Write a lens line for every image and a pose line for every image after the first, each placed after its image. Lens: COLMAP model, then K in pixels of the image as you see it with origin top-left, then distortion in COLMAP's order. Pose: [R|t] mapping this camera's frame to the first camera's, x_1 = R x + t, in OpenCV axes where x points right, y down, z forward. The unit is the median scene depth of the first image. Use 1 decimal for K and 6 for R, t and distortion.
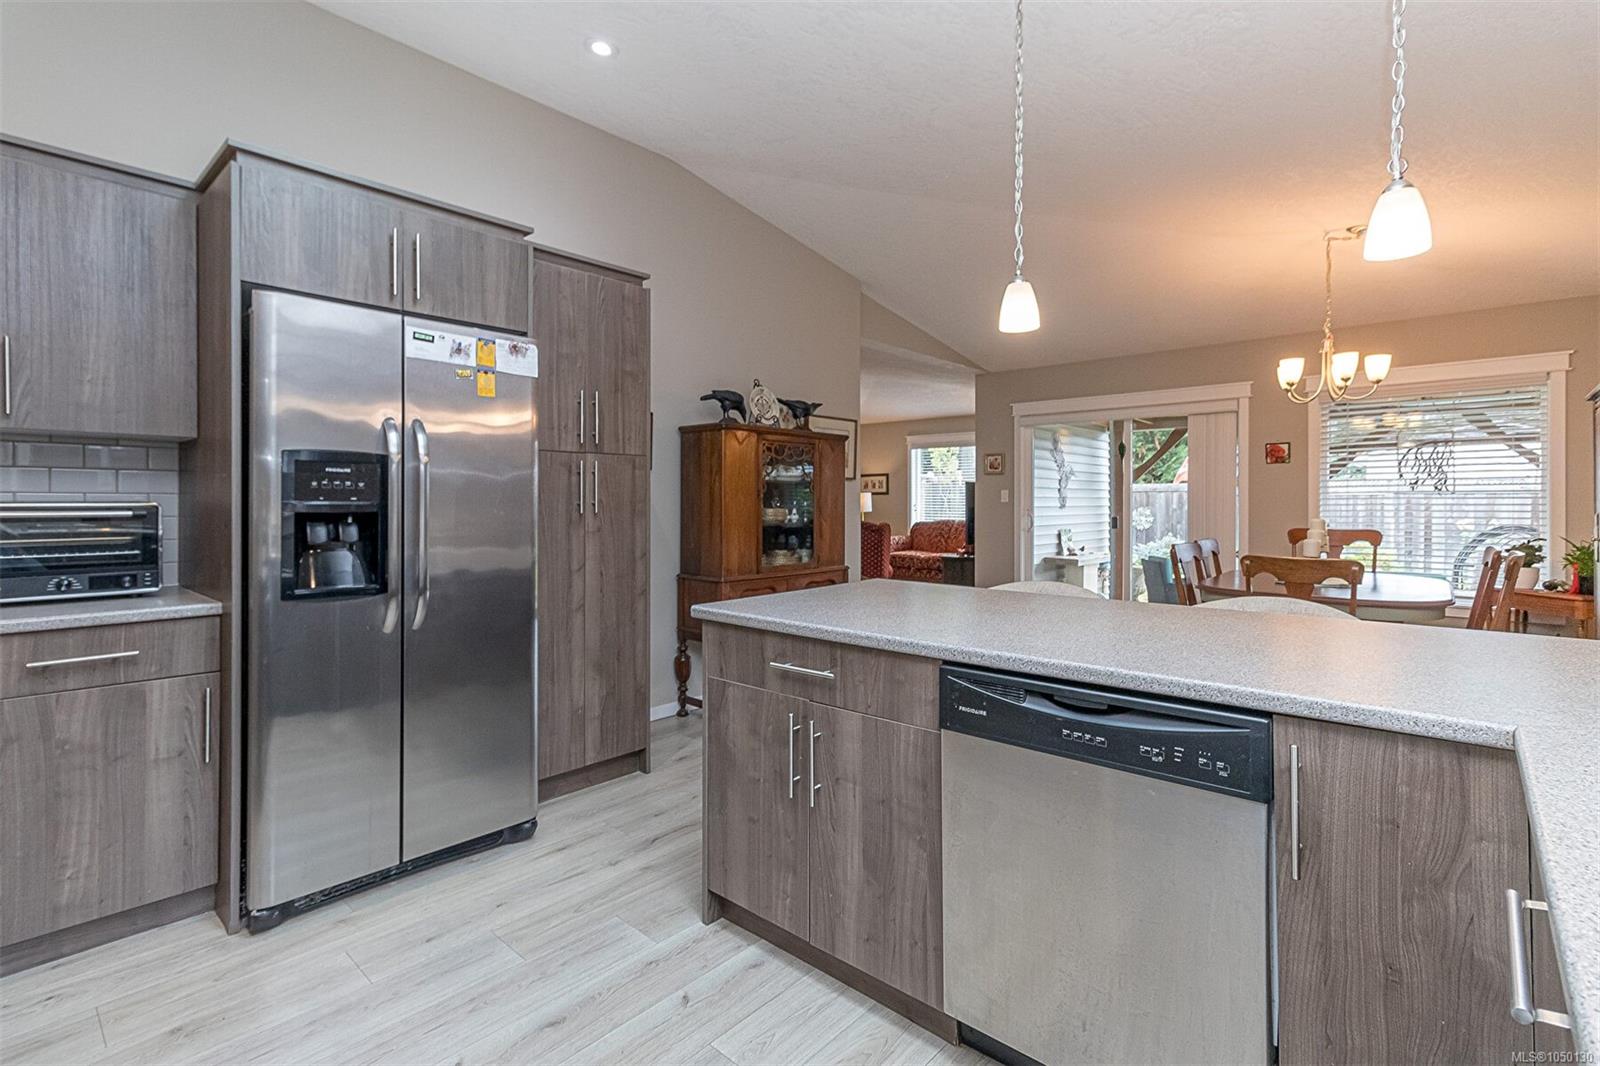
lens RADIAL K [[759.4, 0, 804.1], [0, 759.4, 501.2], [0, 0, 1]] dist [0.003060, 0.000747]
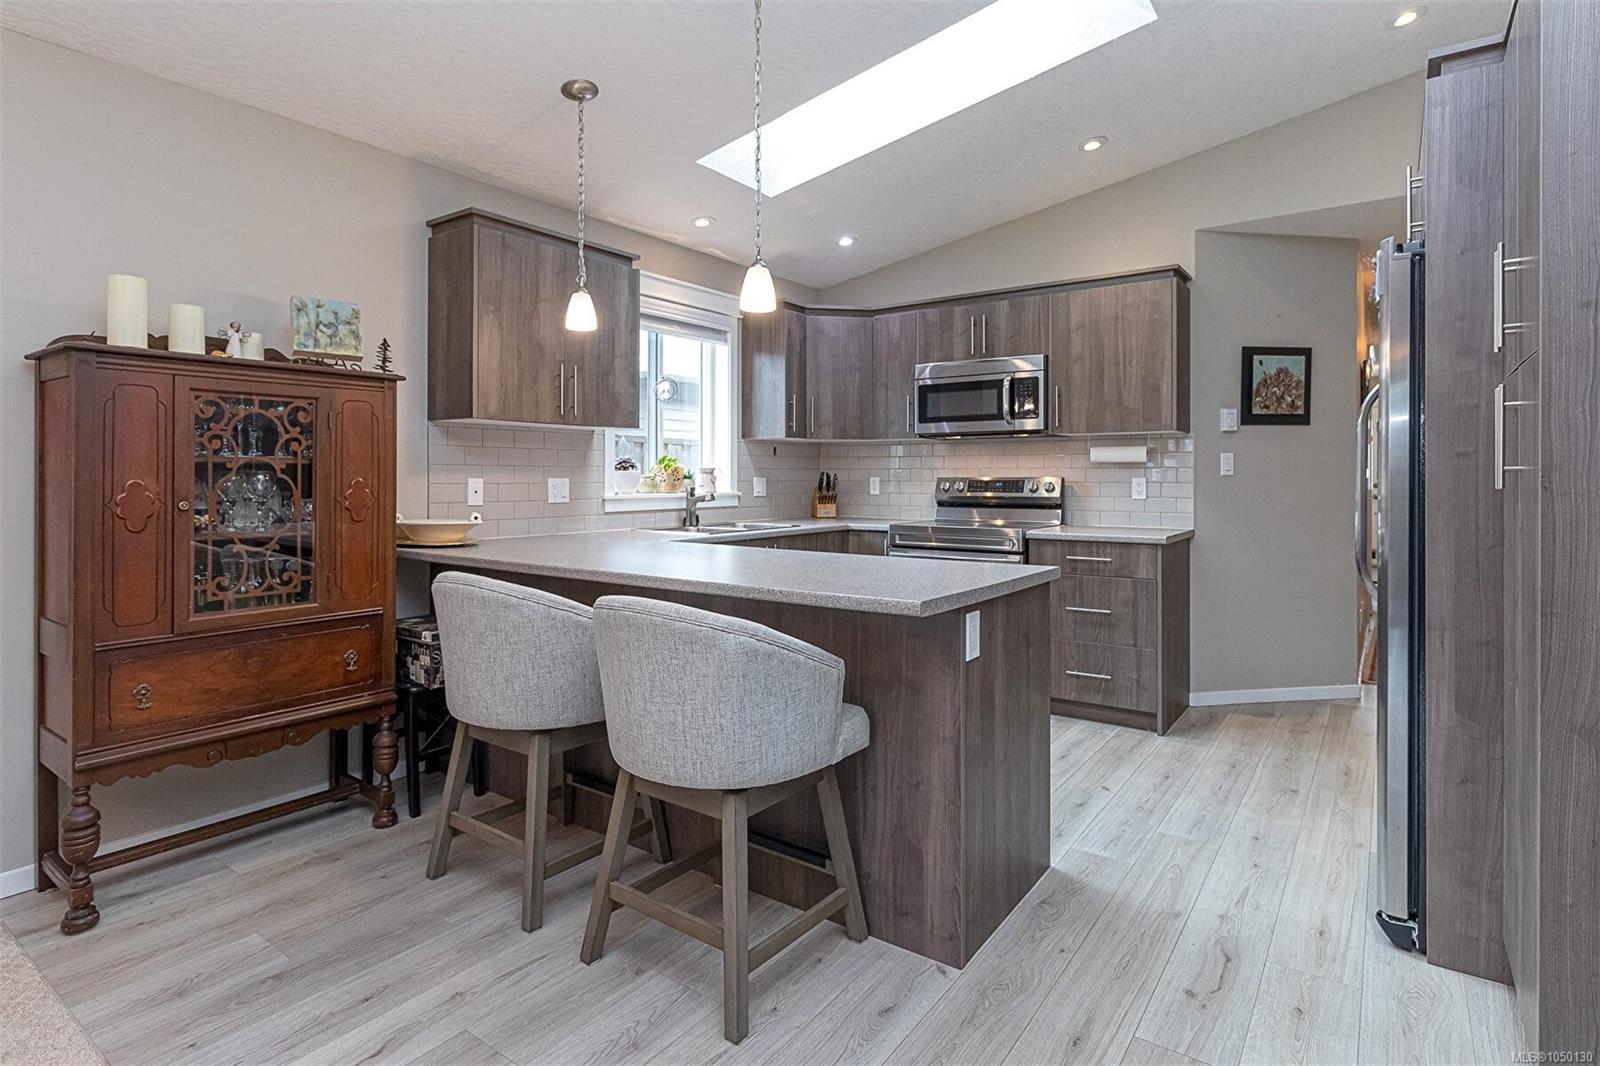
lens RADIAL K [[767.5, 0, 818.5], [0, 767.5, 472.6], [0, 0, 1]] dist [0.000298, -0.000058]
pose [[-0.993673, -0.003278, -0.112266, 0.373032], [-0.003122, 0.999994, -0.001570, 0.009256], [0.112270, -0.001209, -0.993677, 2.424825]]
